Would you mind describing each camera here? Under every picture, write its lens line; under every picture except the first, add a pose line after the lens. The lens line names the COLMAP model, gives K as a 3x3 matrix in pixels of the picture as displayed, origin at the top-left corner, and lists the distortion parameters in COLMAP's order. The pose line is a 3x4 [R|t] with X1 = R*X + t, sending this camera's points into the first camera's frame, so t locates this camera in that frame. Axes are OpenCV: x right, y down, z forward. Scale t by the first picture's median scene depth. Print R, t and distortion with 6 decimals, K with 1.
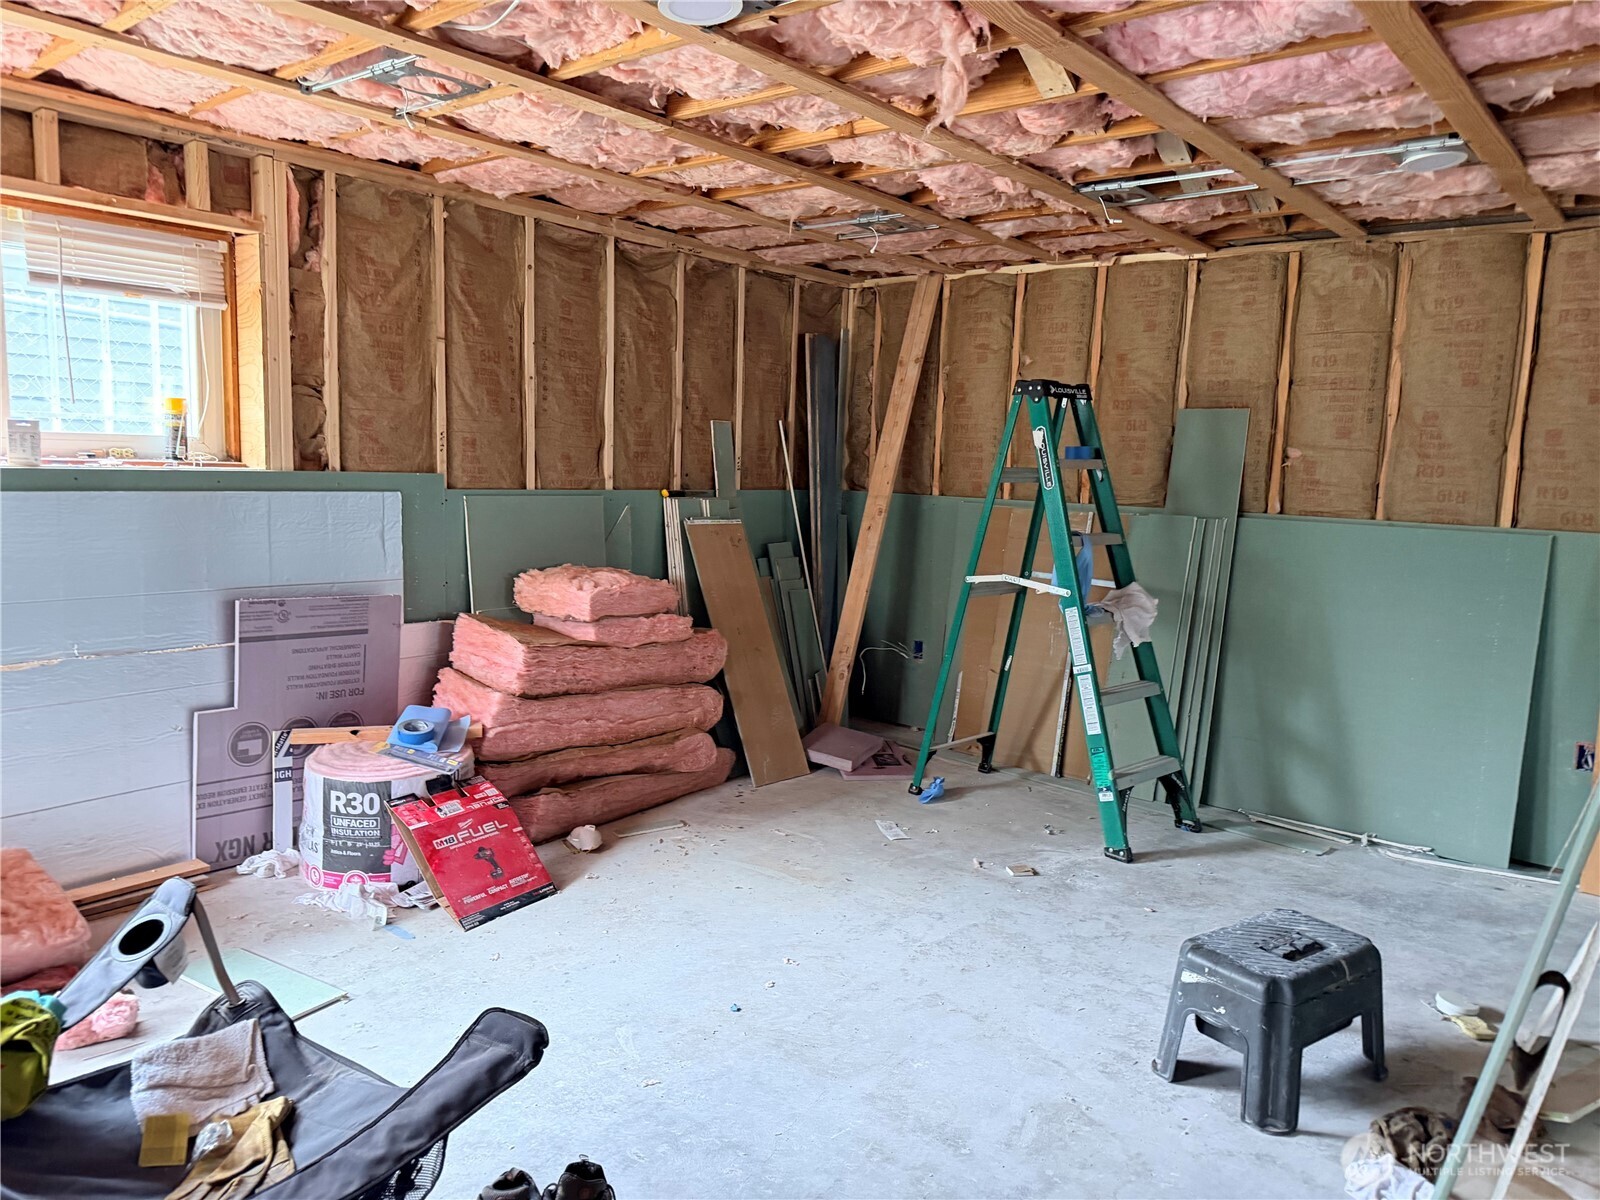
lens RADIAL K [[1118.3, 0, 800.0], [0, 1118.3, 600.0], [0, 0, 1]] dist [0.001548, 0.000157]
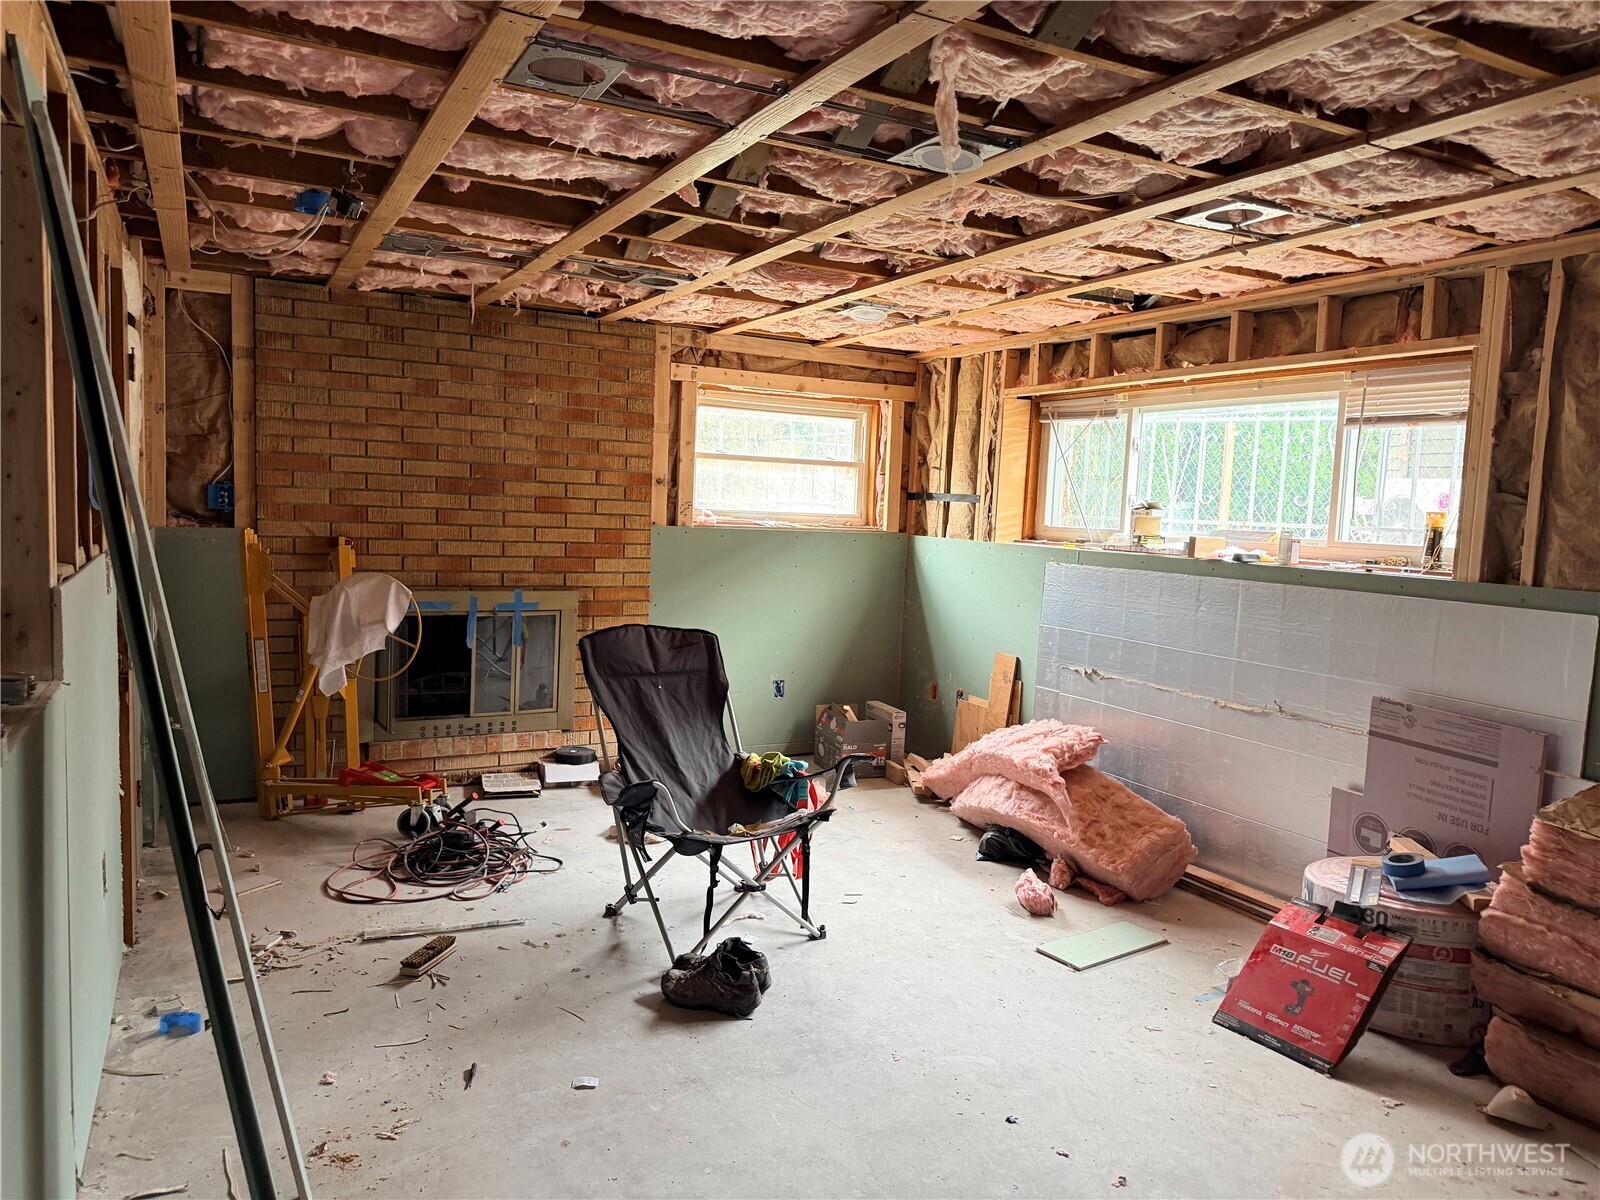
lens RADIAL K [[1118.3, 0, 800.0], [0, 1118.3, 600.0], [0, 0, 1]] dist [0.001548, 0.000157]
pose [[-0.376213, 0.030251, -0.926039, 0.663111], [-0.174363, 0.979298, 0.102827, -0.098935], [0.909979, 0.200152, -0.363150, 0.832364]]
